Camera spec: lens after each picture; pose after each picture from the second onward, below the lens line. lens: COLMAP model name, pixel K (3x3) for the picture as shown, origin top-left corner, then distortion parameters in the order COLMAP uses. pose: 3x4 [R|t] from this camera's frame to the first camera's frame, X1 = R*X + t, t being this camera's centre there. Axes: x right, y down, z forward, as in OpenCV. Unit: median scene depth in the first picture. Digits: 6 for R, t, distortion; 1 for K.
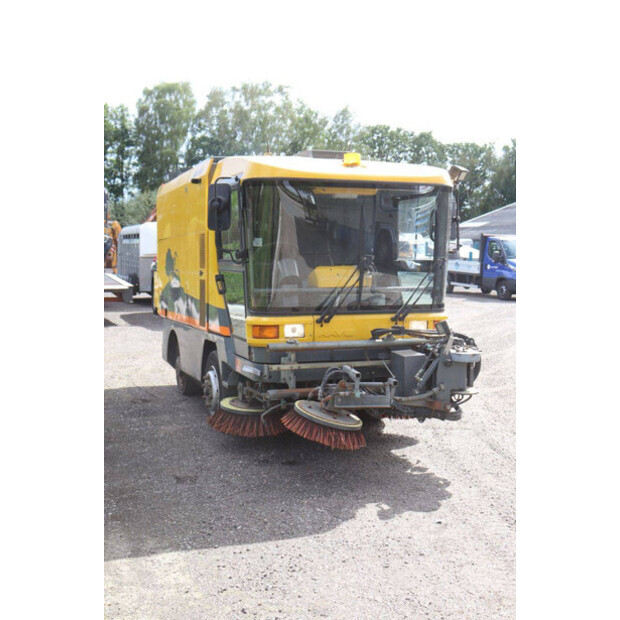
lens RADIAL K [[907.4, 0, 310.0], [0, 907.4, 310.0], [0, 0, 1]] dist [0.070693, 0.078774]
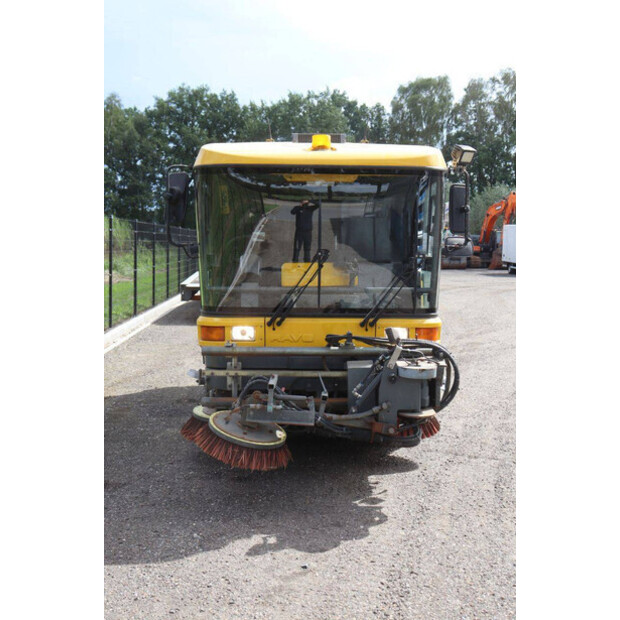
lens RADIAL K [[907.4, 0, 310.0], [0, 907.4, 310.0], [0, 0, 1]] dist [0.070693, 0.078774]
pose [[0.931267, 0.027723, -0.363281, 0.361771], [-0.028147, 0.999595, 0.004130, -0.005884], [0.363249, 0.006379, 0.931670, 0.175711]]
